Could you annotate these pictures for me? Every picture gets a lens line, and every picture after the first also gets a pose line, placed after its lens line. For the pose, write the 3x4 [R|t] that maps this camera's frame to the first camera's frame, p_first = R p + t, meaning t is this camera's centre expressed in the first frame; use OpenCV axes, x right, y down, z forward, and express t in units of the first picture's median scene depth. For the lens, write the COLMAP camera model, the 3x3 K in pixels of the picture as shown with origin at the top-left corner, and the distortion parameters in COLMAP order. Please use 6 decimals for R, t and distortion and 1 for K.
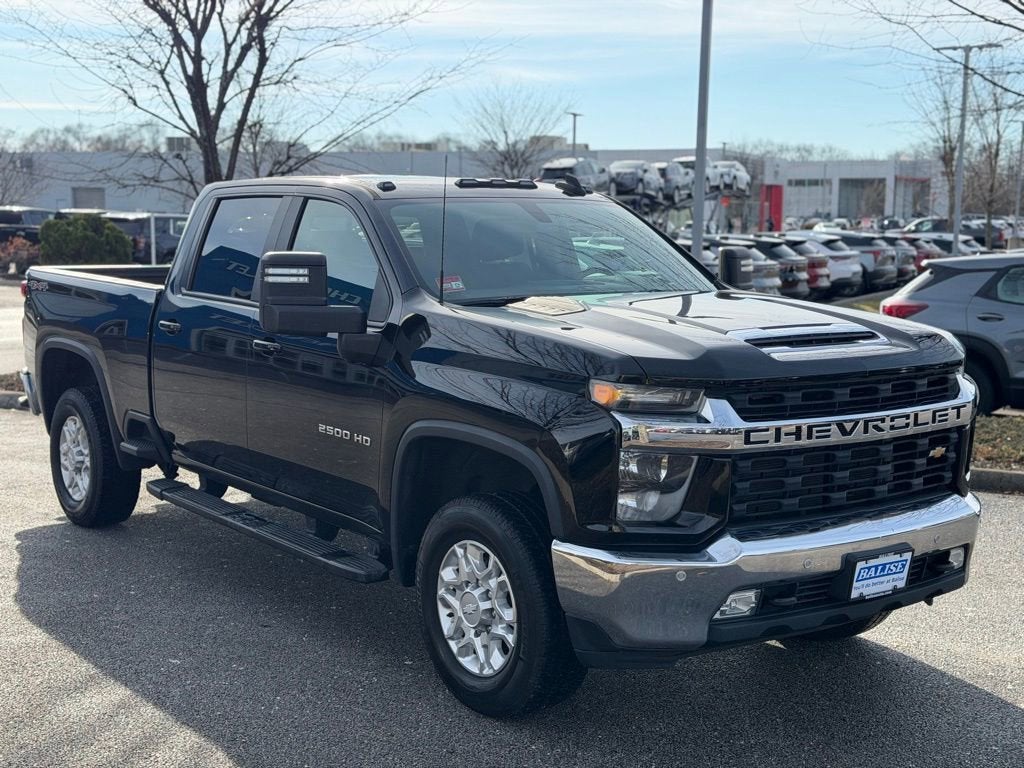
lens RADIAL K [[1470.6, 0, 514.1], [0, 1470.6, 384.3], [0, 0, 1]] dist [0.124418, 0.000000]
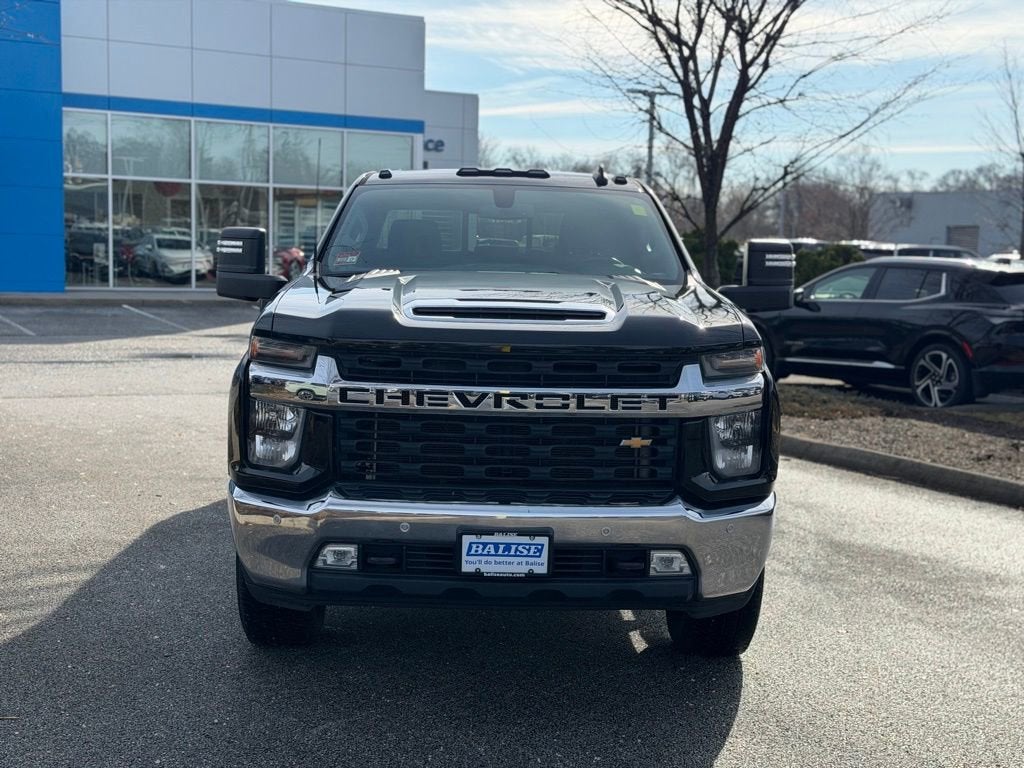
lens RADIAL K [[1470.6, 0, 512.1], [0, 1470.6, 387.2], [0, 0, 1]] dist [0.124418, 0.000000]
pose [[0.809077, 0.072274, -0.583241, 0.799820], [-0.088009, 0.996119, 0.001349, 0.017284], [0.581075, 0.050239, 0.812298, 0.210849]]
